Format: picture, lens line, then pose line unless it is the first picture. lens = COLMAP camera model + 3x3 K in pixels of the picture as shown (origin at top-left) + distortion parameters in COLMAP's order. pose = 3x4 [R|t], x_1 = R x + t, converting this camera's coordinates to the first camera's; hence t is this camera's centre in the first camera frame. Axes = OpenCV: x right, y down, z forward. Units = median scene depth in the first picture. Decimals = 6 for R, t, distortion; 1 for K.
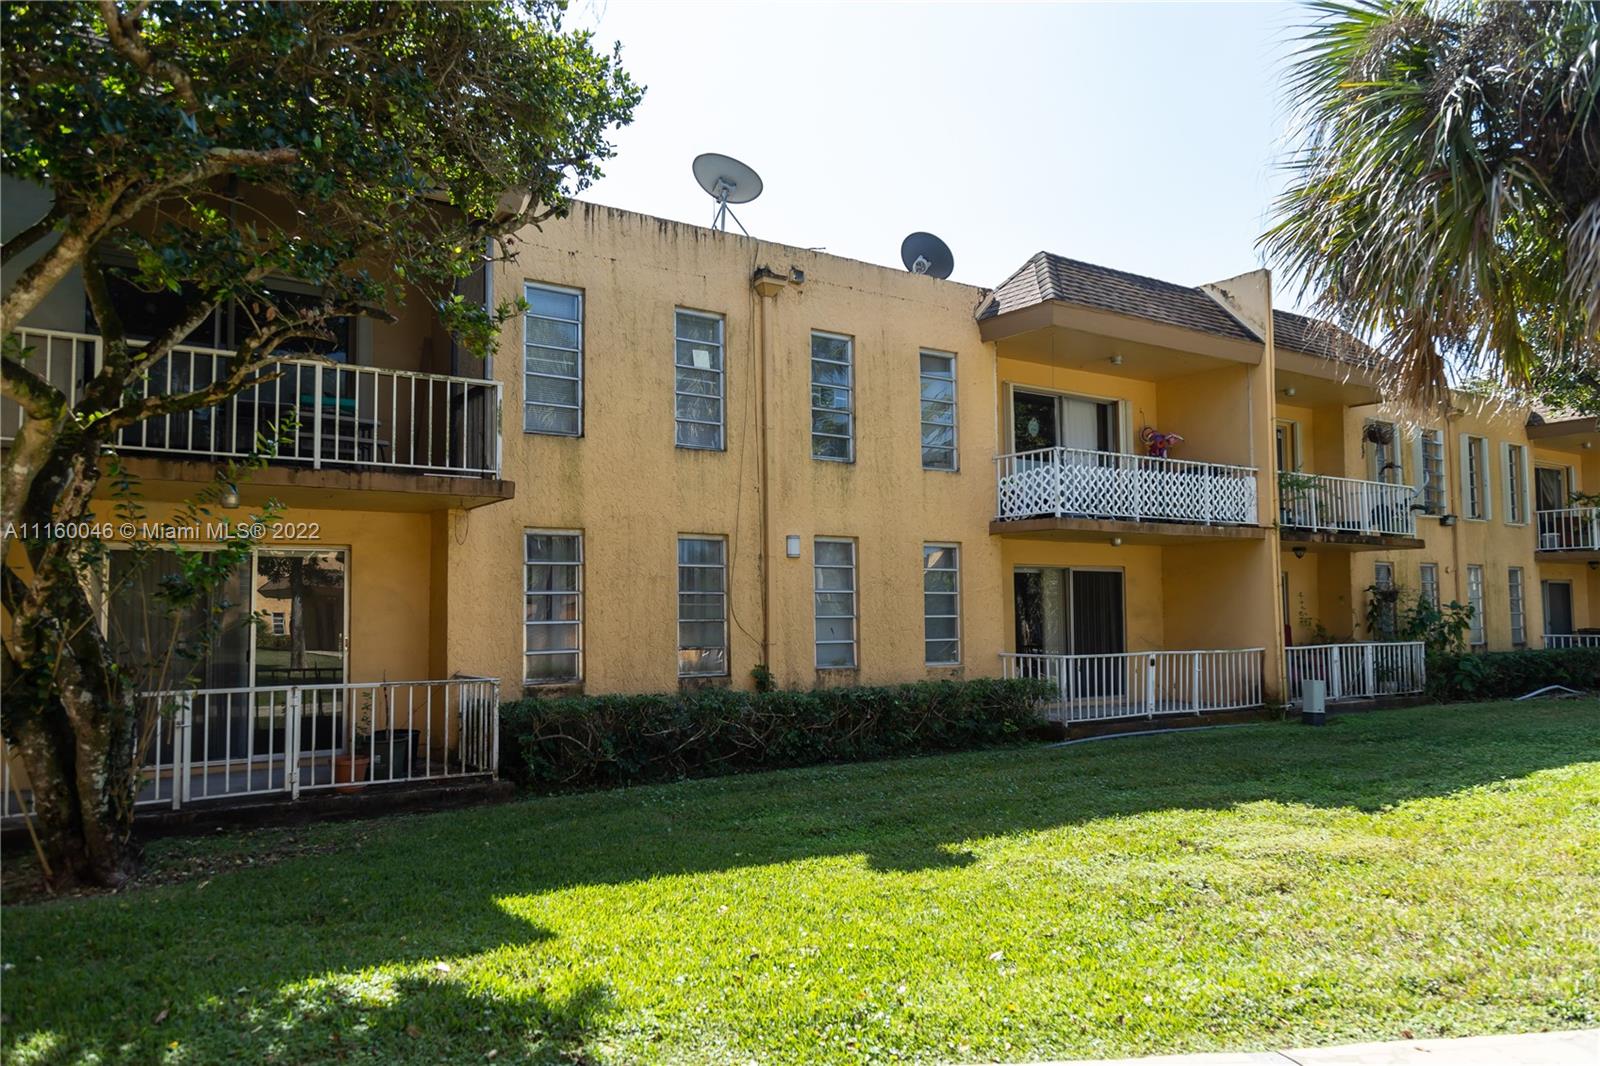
lens RADIAL K [[1096.8, 0, 794.3], [0, 1096.8, 538.0], [0, 0, 1]] dist [0.003339, 0.003095]
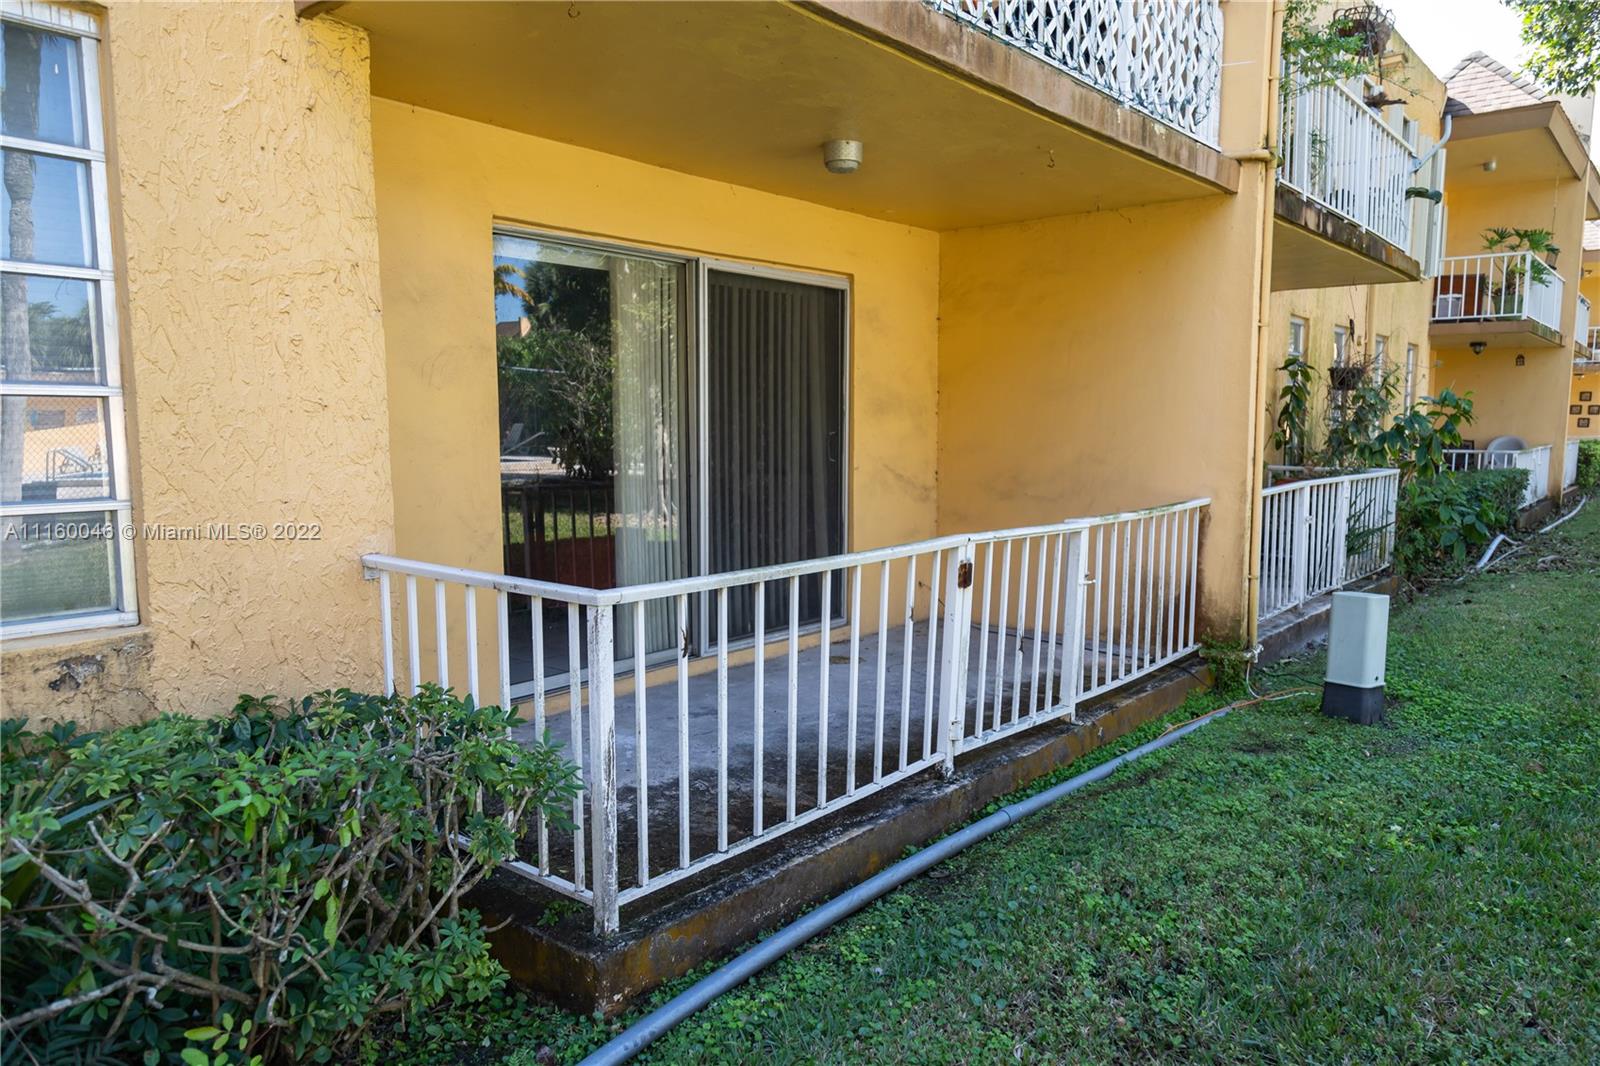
lens RADIAL K [[1096.8, 0, 798.8], [0, 1096.8, 535.9], [0, 0, 1]] dist [0.003339, 0.003095]
pose [[0.960408, -0.022111, 0.277718, 0.211714], [-0.027073, 0.984721, 0.172022, 0.058105], [-0.277278, -0.172730, 0.945135, 0.756651]]
